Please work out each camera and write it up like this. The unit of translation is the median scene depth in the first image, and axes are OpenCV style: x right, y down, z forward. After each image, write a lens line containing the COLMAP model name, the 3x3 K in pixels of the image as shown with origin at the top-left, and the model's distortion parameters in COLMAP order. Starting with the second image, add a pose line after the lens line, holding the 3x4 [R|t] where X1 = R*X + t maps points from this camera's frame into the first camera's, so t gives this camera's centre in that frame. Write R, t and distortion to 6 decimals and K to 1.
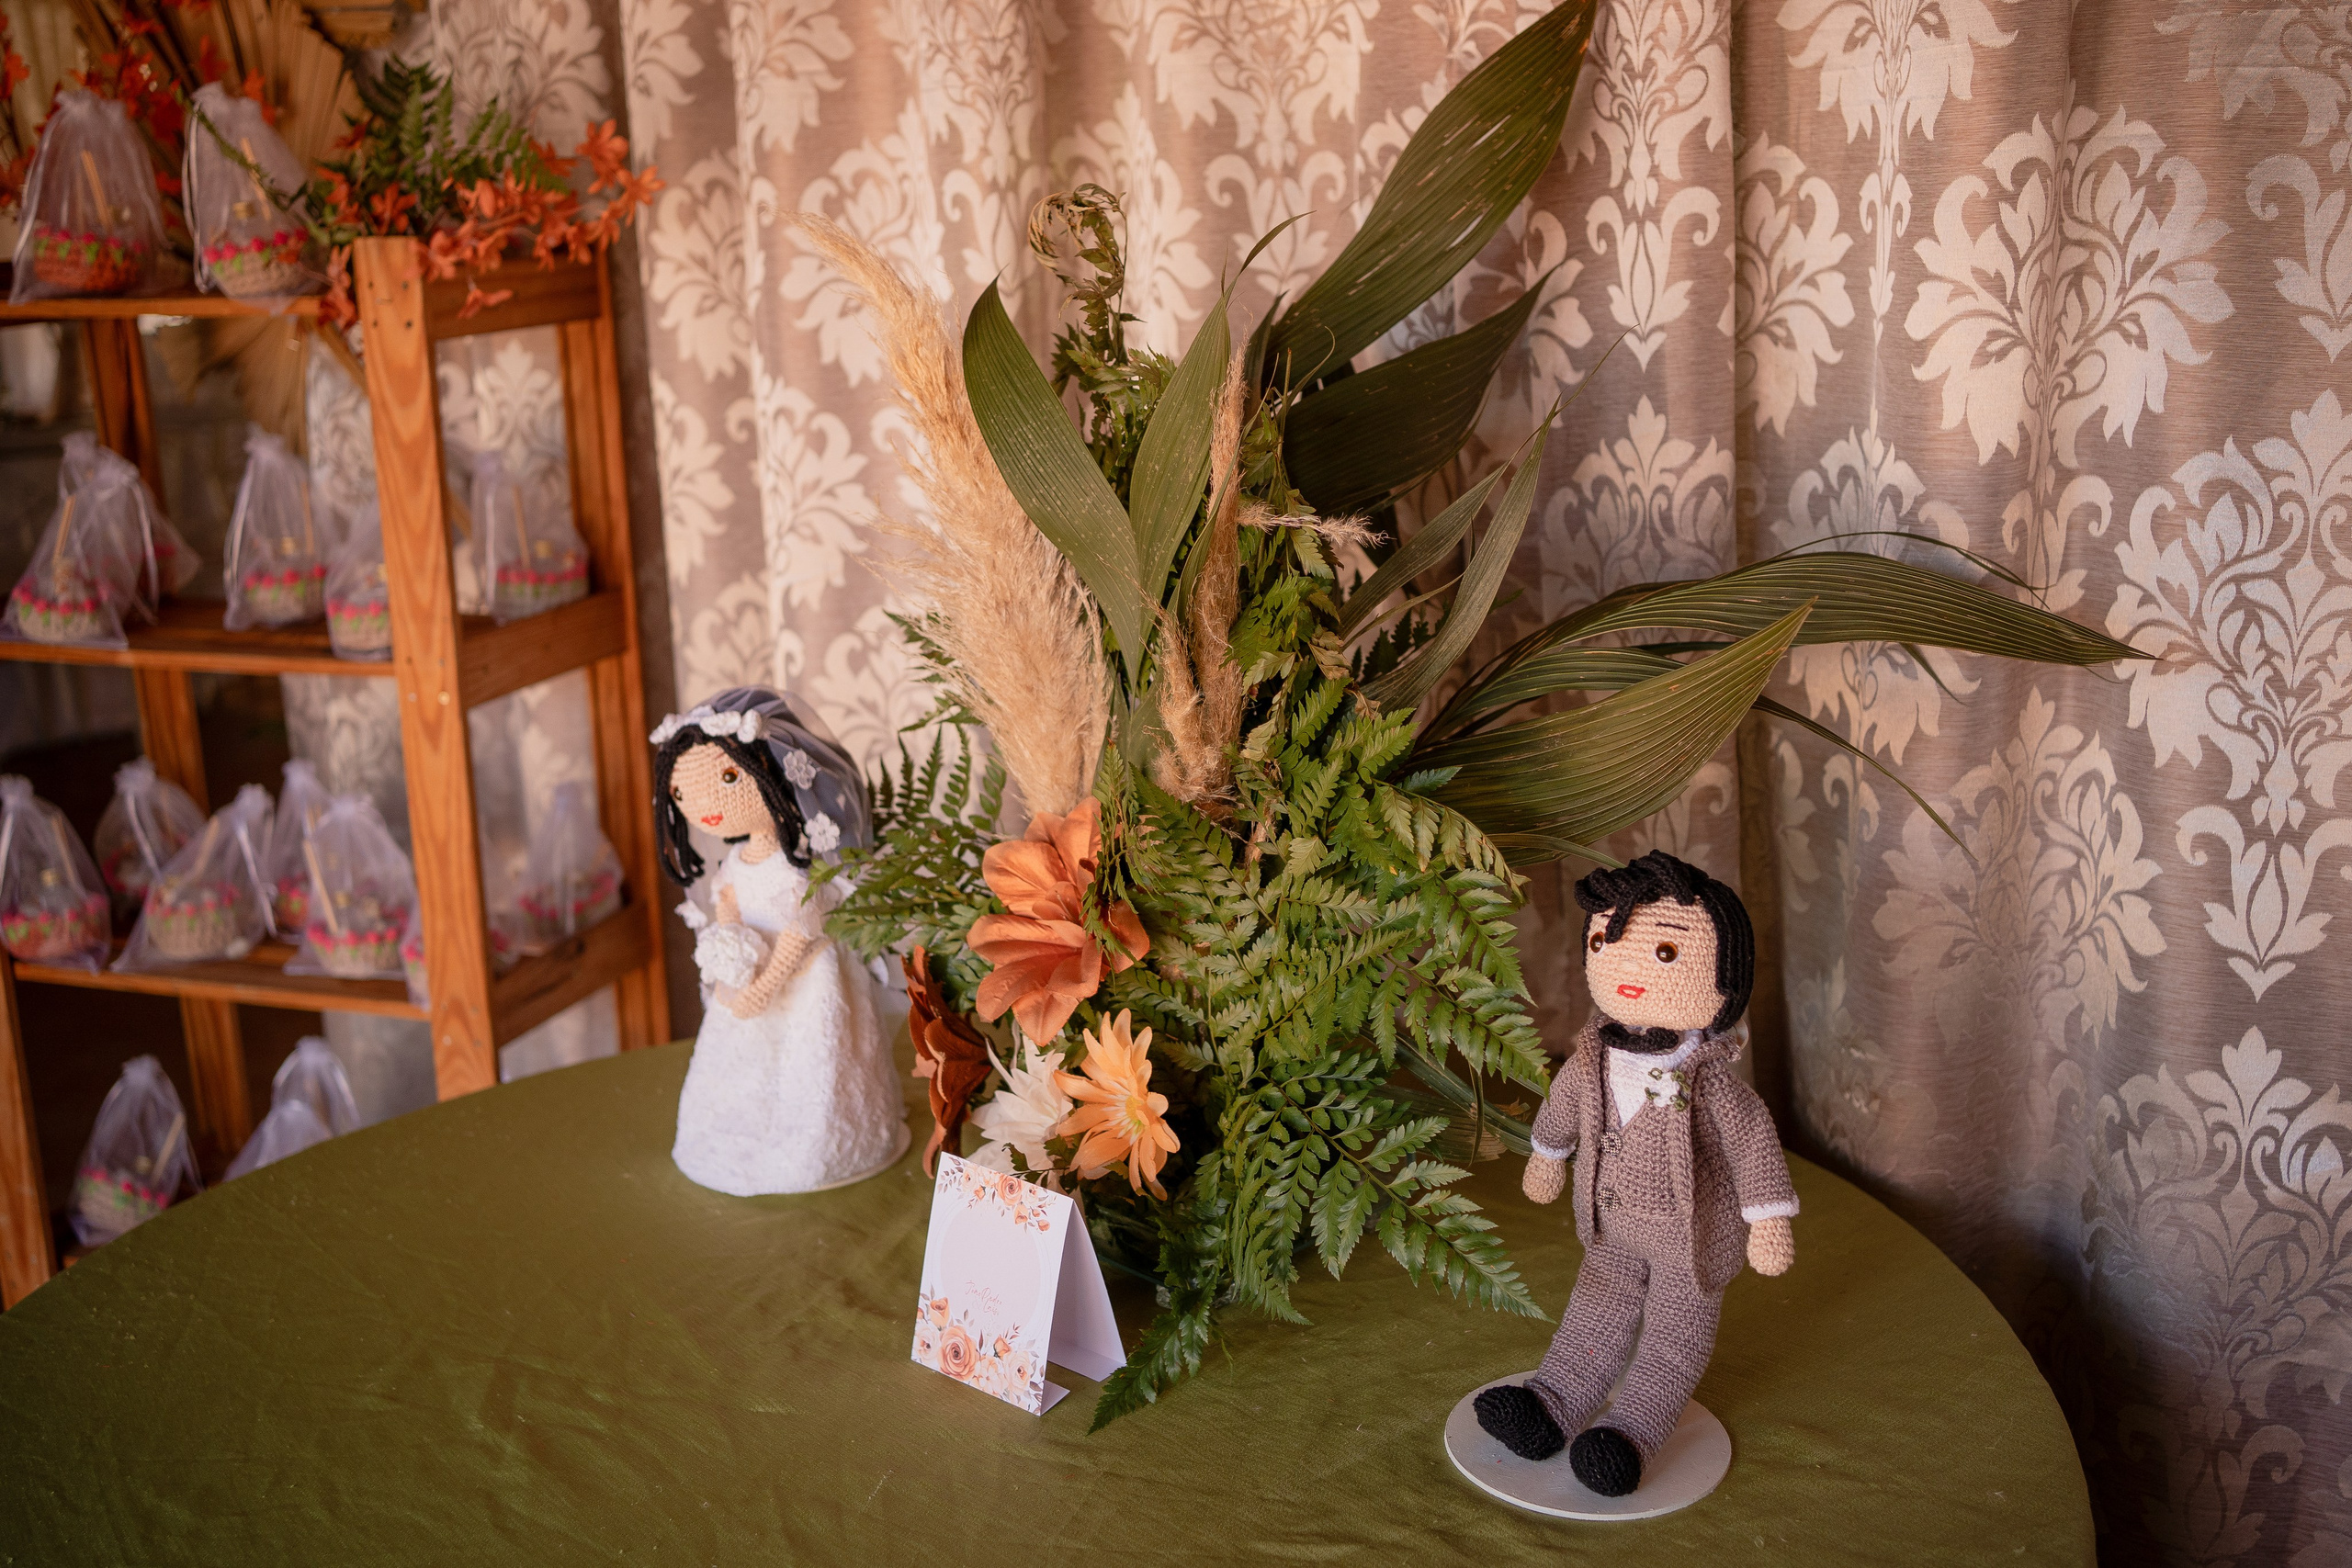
lens RADIAL K [[2355.2, 0, 1176.0], [0, 2355.2, 784.0], [0, 0, 1]] dist [-0.023619, 0.127770]
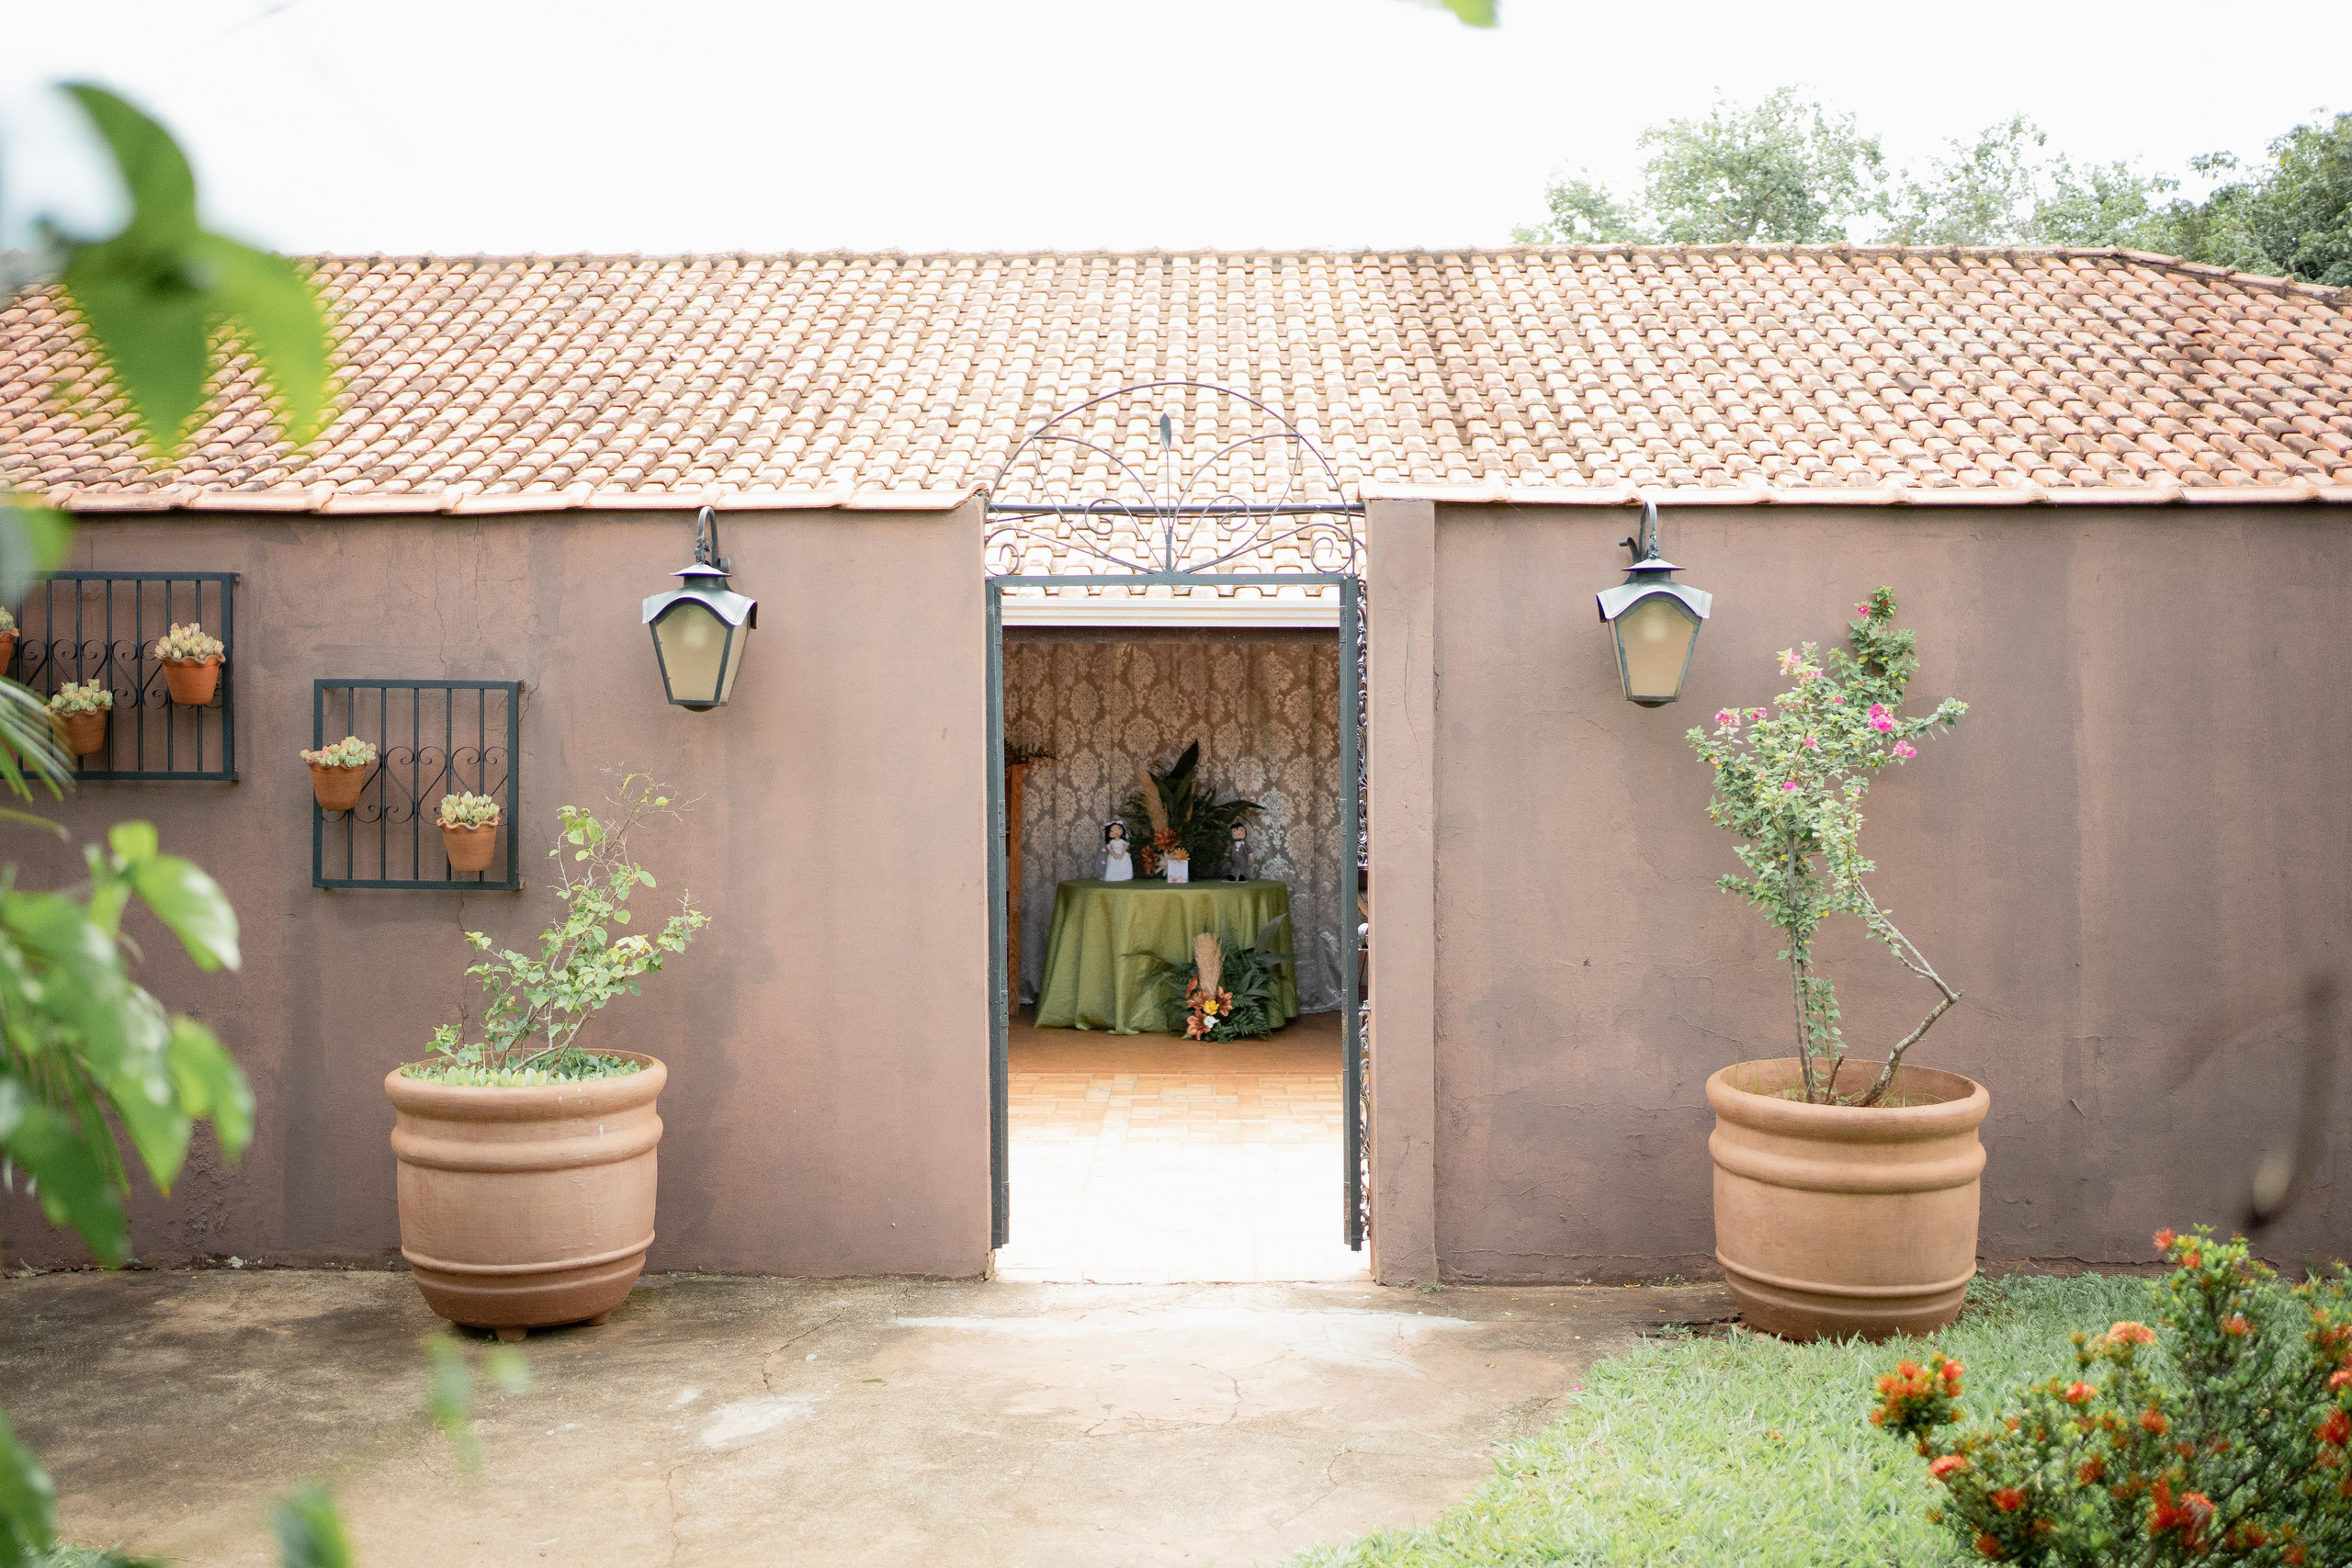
lens RADIAL K [[2355.2, 0, 1176.0], [0, 2355.2, 784.0], [0, 0, 1]] dist [-0.023619, 0.127770]
pose [[0.815311, 0.033300, 0.578065, -4.991620], [0.118357, 0.967681, -0.222677, 1.774098], [-0.566797, 0.249969, 0.785020, -5.838736]]
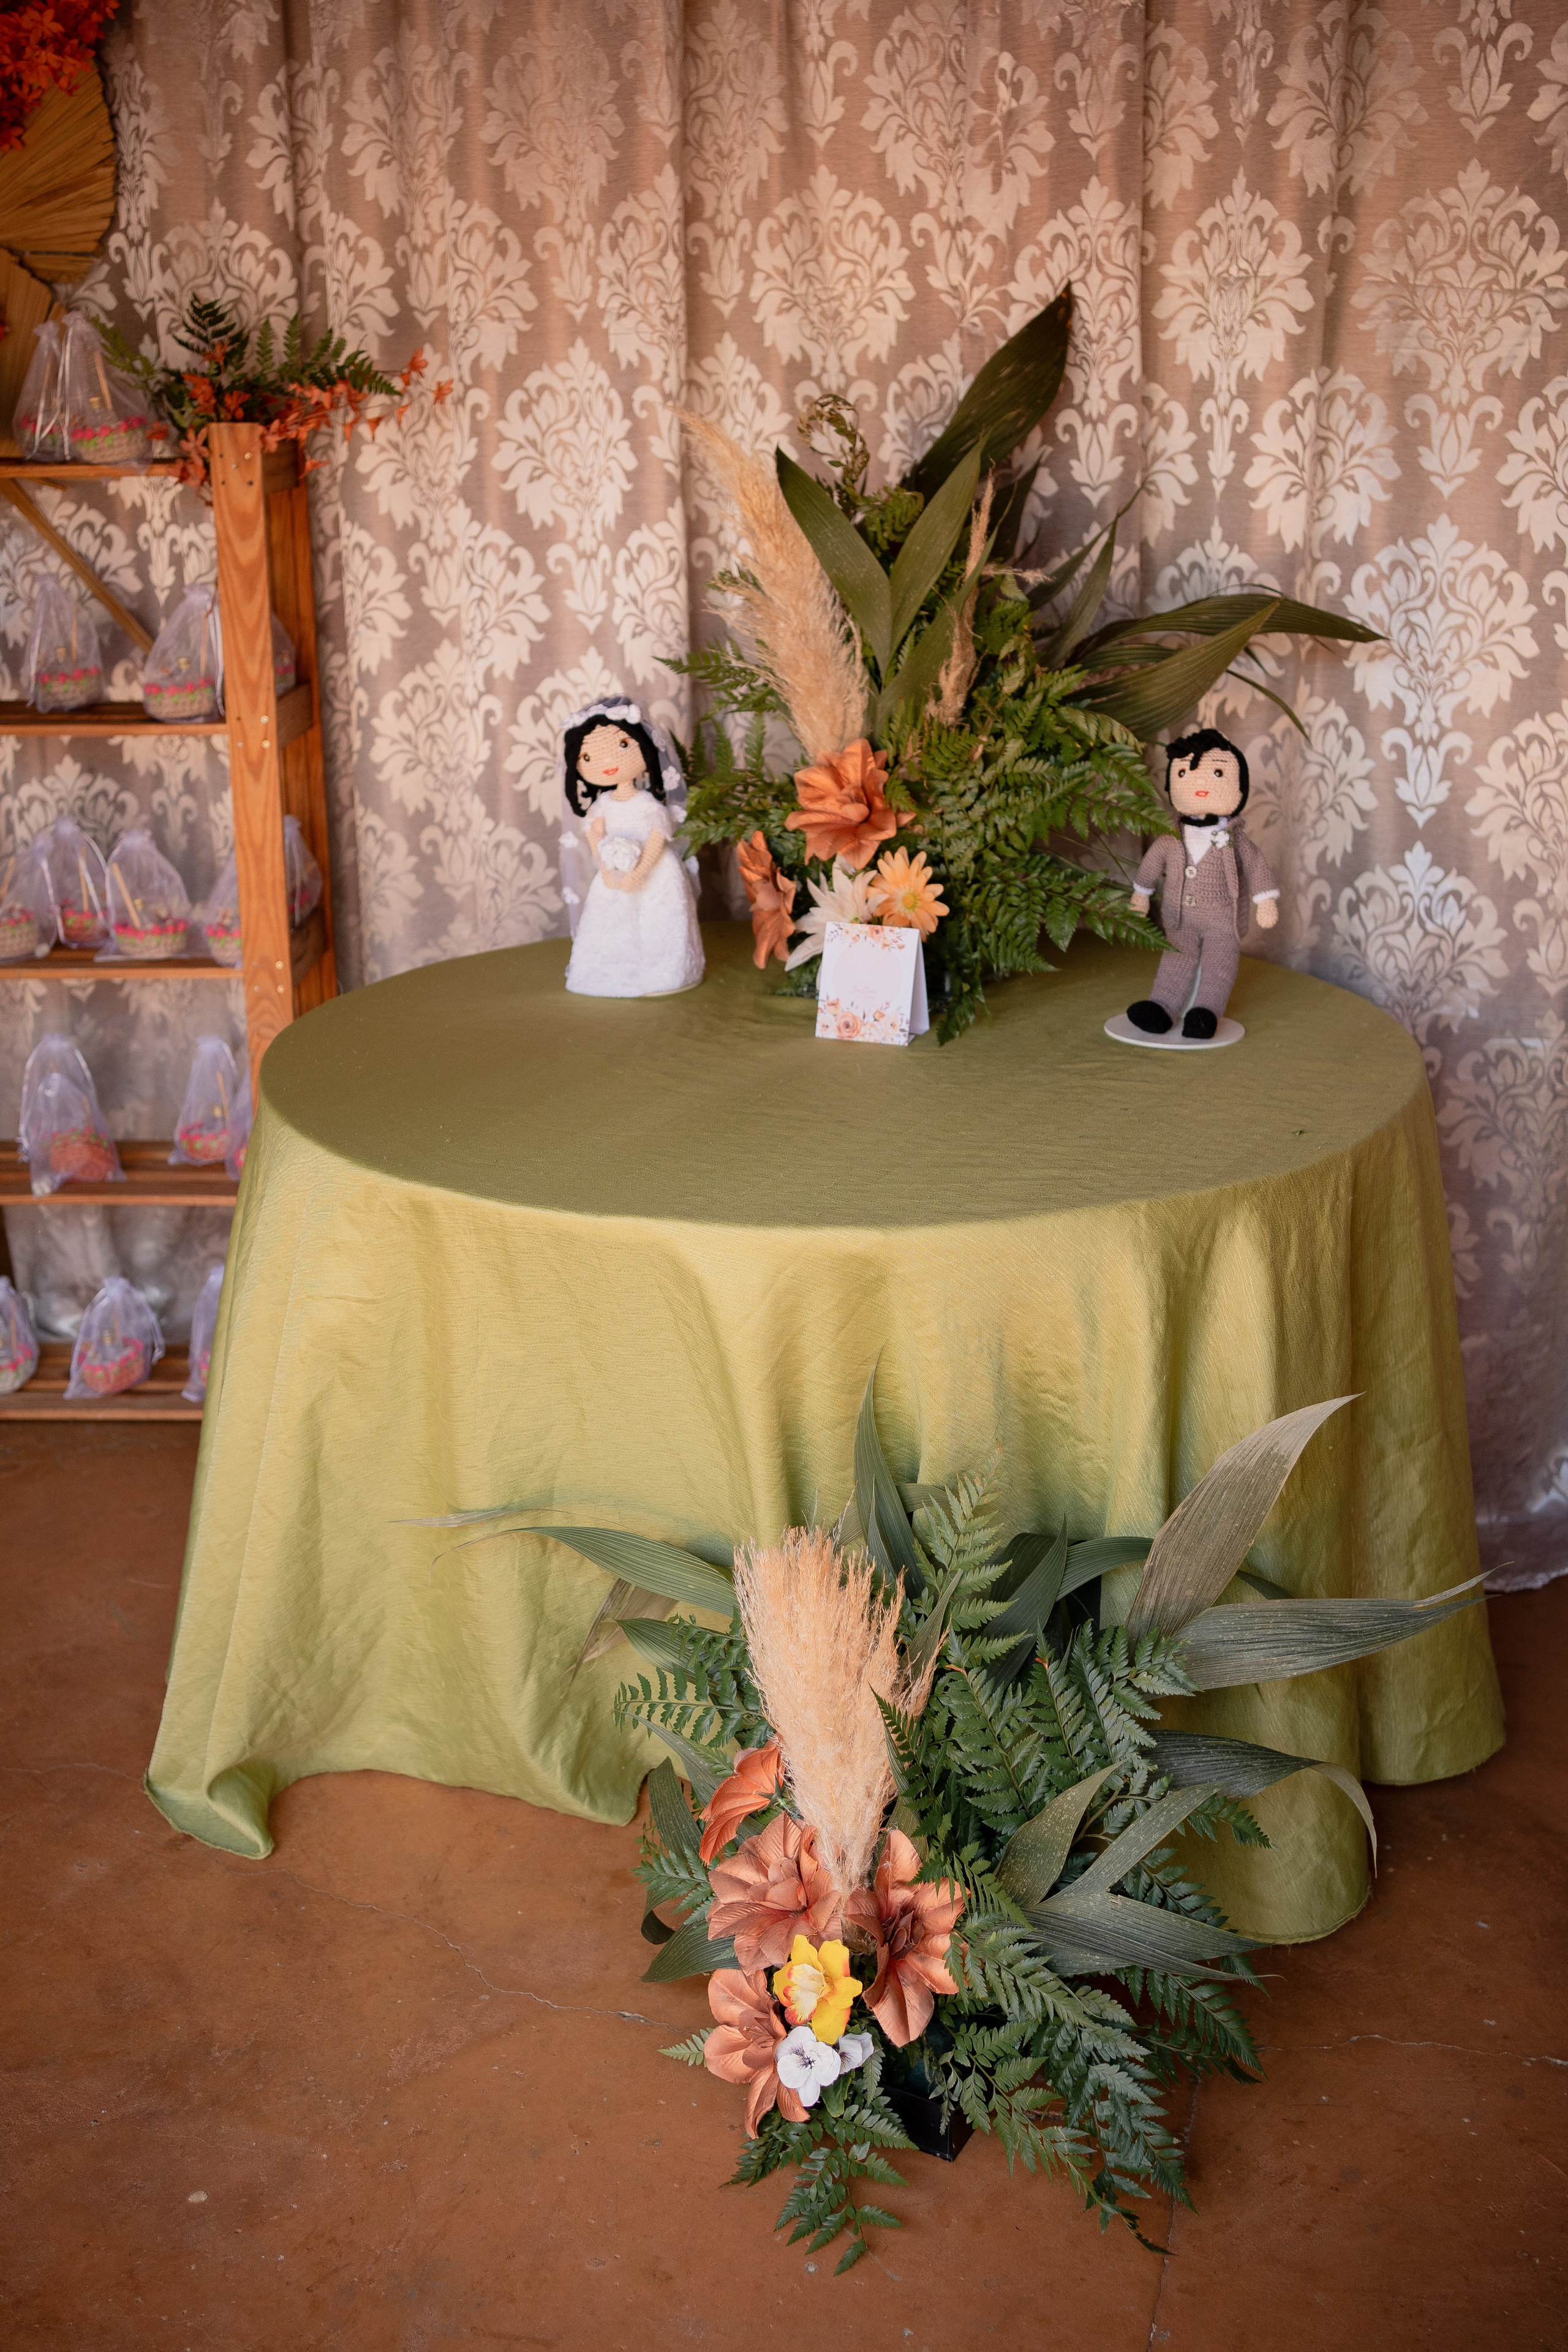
lens RADIAL K [[2355.4, 0, 784.0], [0, 2355.4, 1176.0], [0, 0, 1]] dist [-0.023619, 0.127770]
pose [[0.945450, -0.080151, 0.315752, -0.674953], [0.061723, 0.995777, 0.067956, 0.209295], [-0.319866, -0.044760, 0.946405, -0.694814]]
